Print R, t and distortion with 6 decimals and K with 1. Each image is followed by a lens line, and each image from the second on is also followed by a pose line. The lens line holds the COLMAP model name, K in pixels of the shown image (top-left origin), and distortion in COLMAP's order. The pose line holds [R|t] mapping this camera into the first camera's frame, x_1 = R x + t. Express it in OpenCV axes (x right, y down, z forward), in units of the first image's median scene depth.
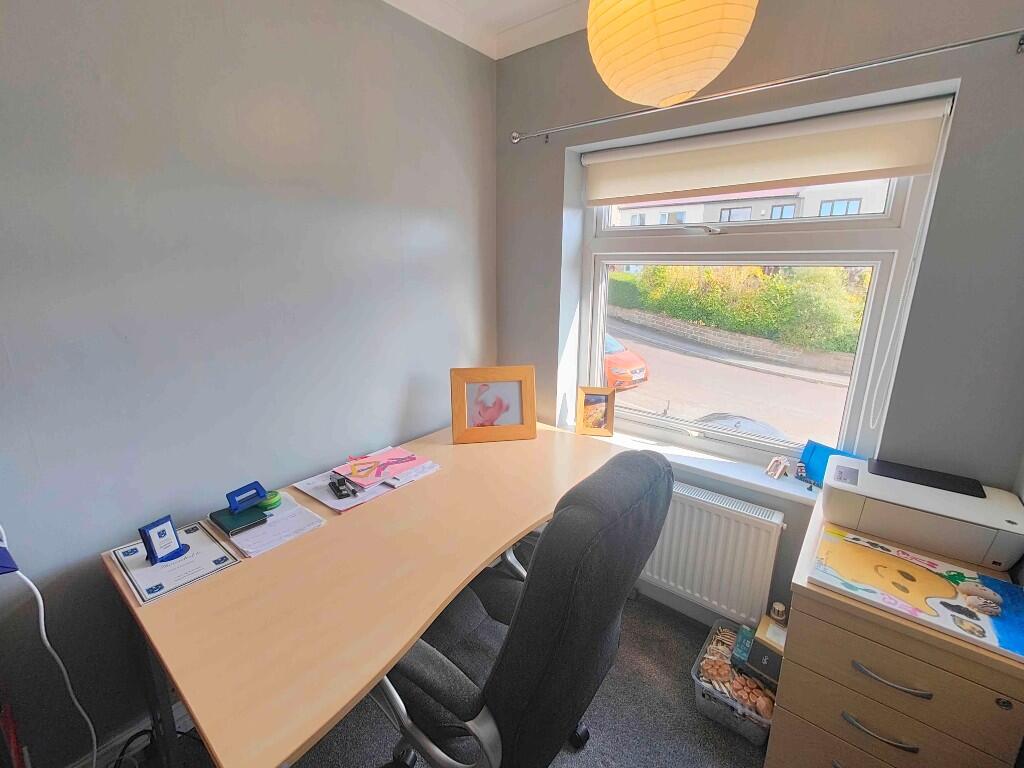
lens RADIAL K [[452.0, 0, 507.9], [0, 452.0, 385.7], [0, 0, 1]] dist [0.007257, -0.000931]
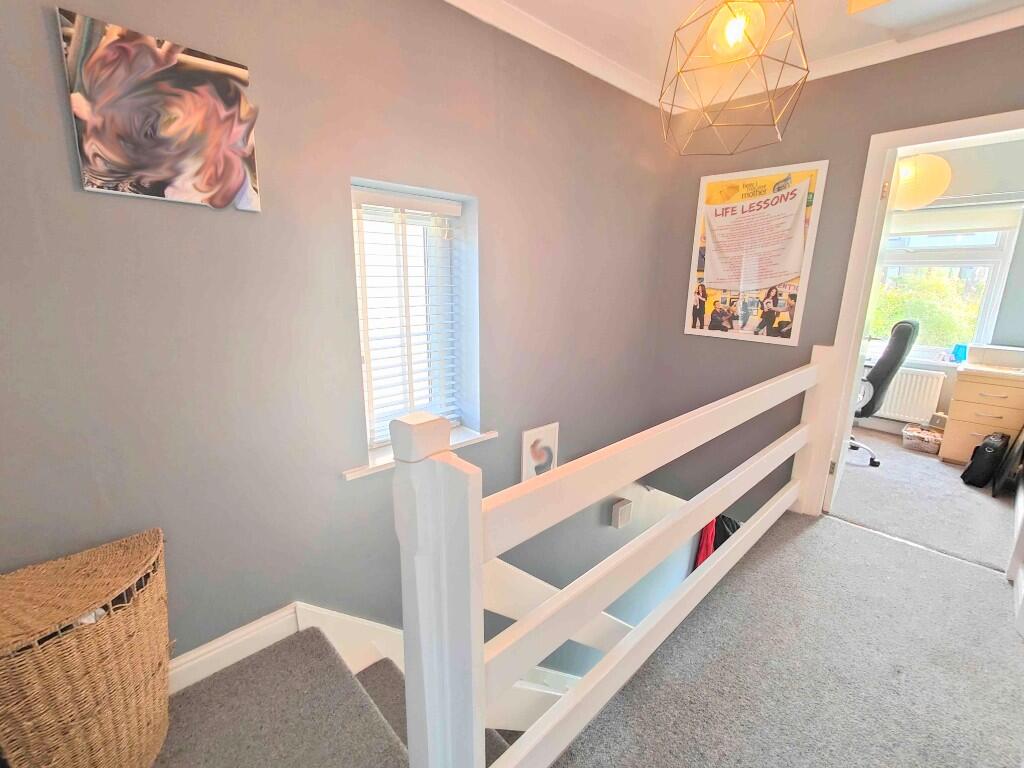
lens RADIAL K [[452.0, 0, 512.4], [0, 452.0, 382.2], [0, 0, 1]] dist [0.007257, -0.000931]
pose [[0.990470, 0.034675, -0.133290, -1.292426], [-0.038651, 0.998878, -0.027358, 0.488541], [0.132192, 0.032249, 0.990699, -1.622996]]
